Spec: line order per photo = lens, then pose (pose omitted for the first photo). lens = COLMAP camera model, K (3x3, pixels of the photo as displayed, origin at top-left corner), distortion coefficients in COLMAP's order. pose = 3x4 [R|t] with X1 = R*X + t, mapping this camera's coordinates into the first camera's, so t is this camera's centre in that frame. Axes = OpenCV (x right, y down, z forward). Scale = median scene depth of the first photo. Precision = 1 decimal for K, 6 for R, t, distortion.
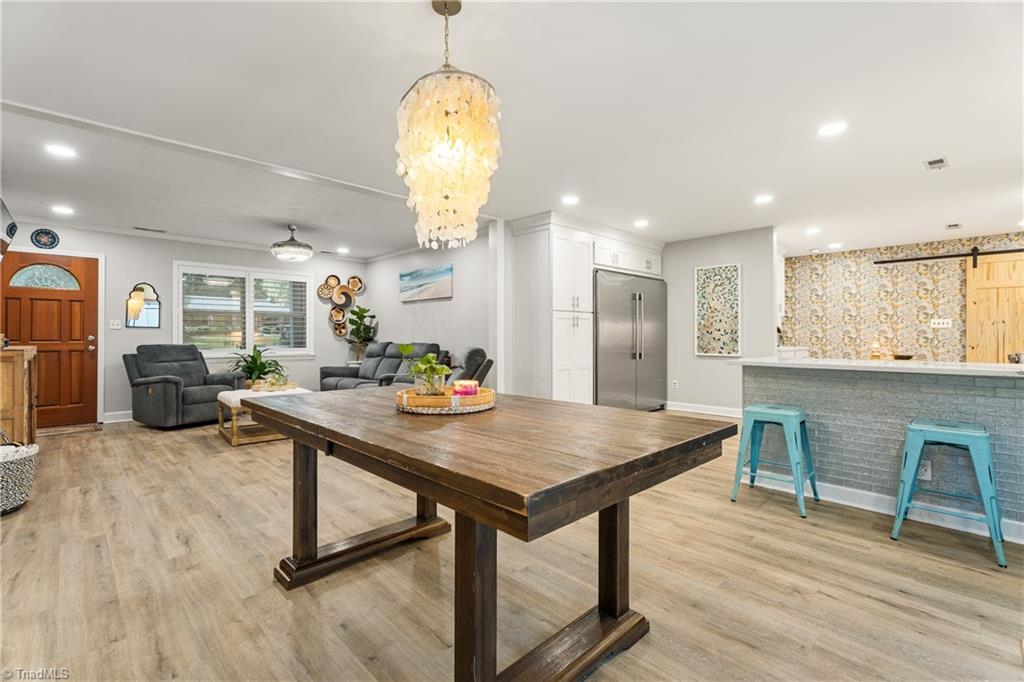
lens RADIAL K [[456.3, 0, 514.1], [0, 456.3, 332.6], [0, 0, 1]] dist [0.002979, 0.000021]
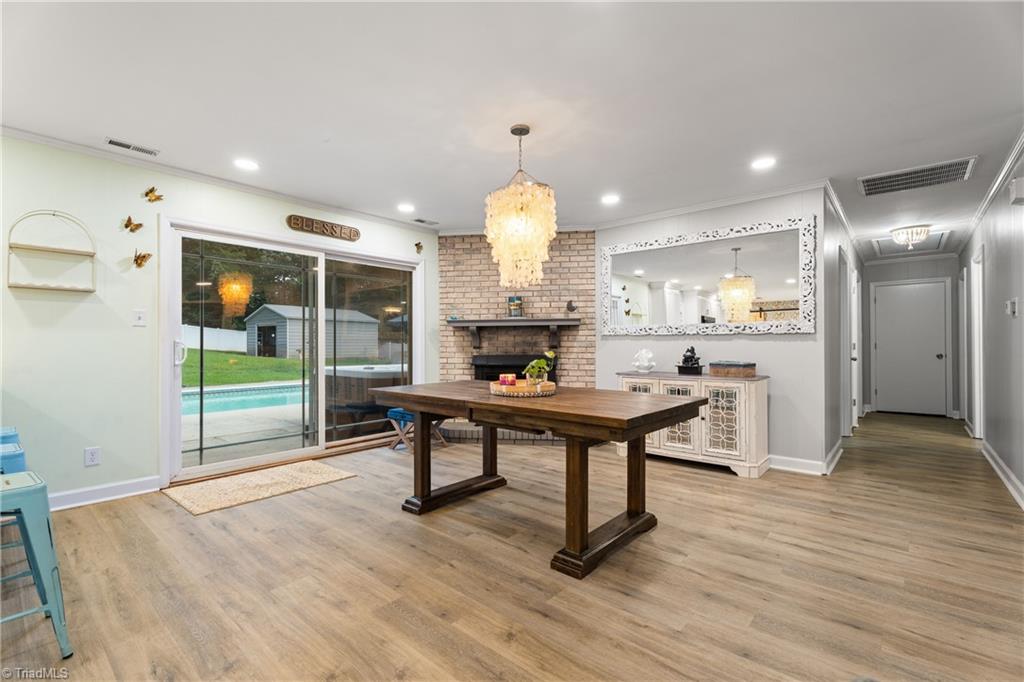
lens RADIAL K [[456.3, 0, 514.6], [0, 456.3, 344.2], [0, 0, 1]] dist [0.002979, 0.000021]
pose [[-0.995939, 0.003481, -0.089968, 0.003470], [0.004286, 0.999952, -0.008756, 0.004695], [0.089933, -0.009106, -0.995906, 0.770728]]
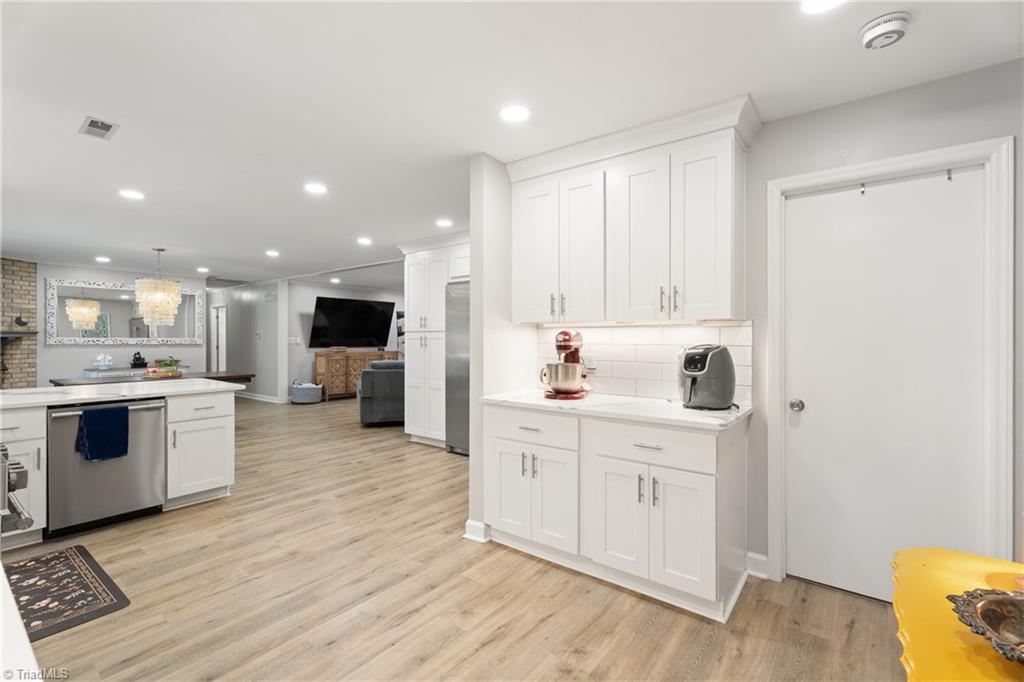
lens RADIAL K [[456.3, 0, 505.1], [0, 456.3, 337.8], [0, 0, 1]] dist [0.002979, 0.000021]
pose [[0.128751, 0.000654, -0.991677, 1.012640], [0.008060, 0.999966, 0.001706, -0.028006], [0.991644, -0.008212, 0.128741, 0.908826]]
